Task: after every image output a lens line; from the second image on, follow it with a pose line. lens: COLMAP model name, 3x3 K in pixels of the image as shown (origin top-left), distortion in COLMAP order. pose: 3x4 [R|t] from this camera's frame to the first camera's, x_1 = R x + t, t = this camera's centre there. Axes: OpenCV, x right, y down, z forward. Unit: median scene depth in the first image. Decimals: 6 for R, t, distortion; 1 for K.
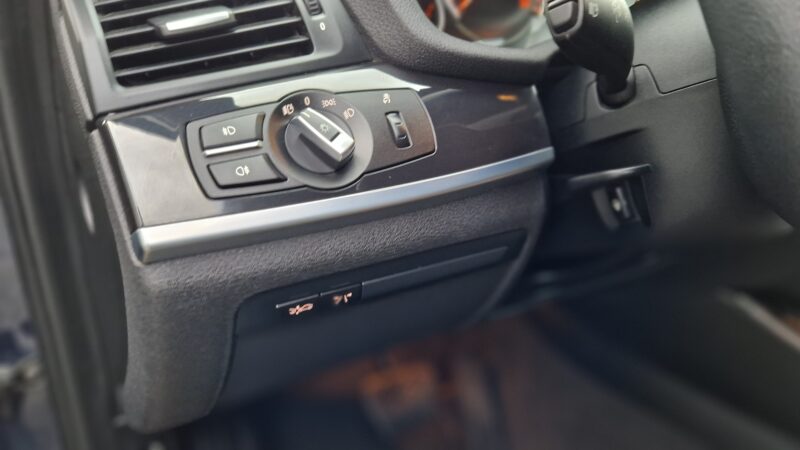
lens RADIAL K [[530.1, 0, 400.0], [0, 530.1, 225.0], [0, 0, 1]] dist [0.001102, 0.001236]
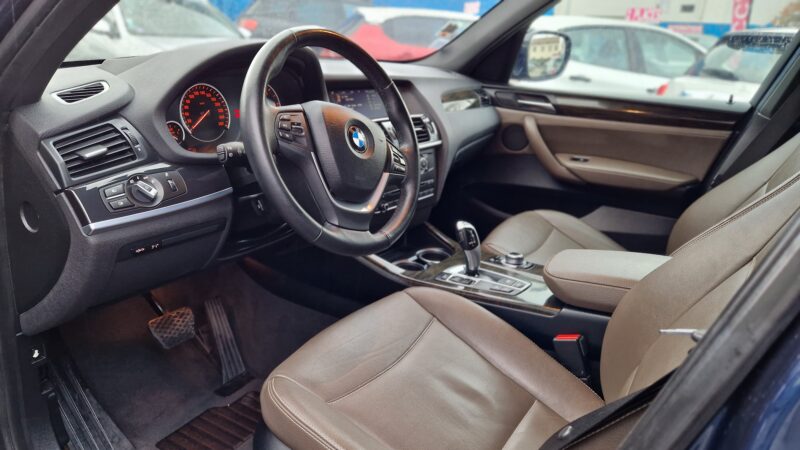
lens RADIAL K [[530.1, 0, 400.0], [0, 530.1, 225.0], [0, 0, 1]] dist [0.001102, 0.001236]
pose [[0.896091, -0.075438, 0.437413, -0.171599], [0.078022, 0.996878, 0.012088, 0.098101], [-0.436959, 0.023296, 0.899180, -2.158429]]
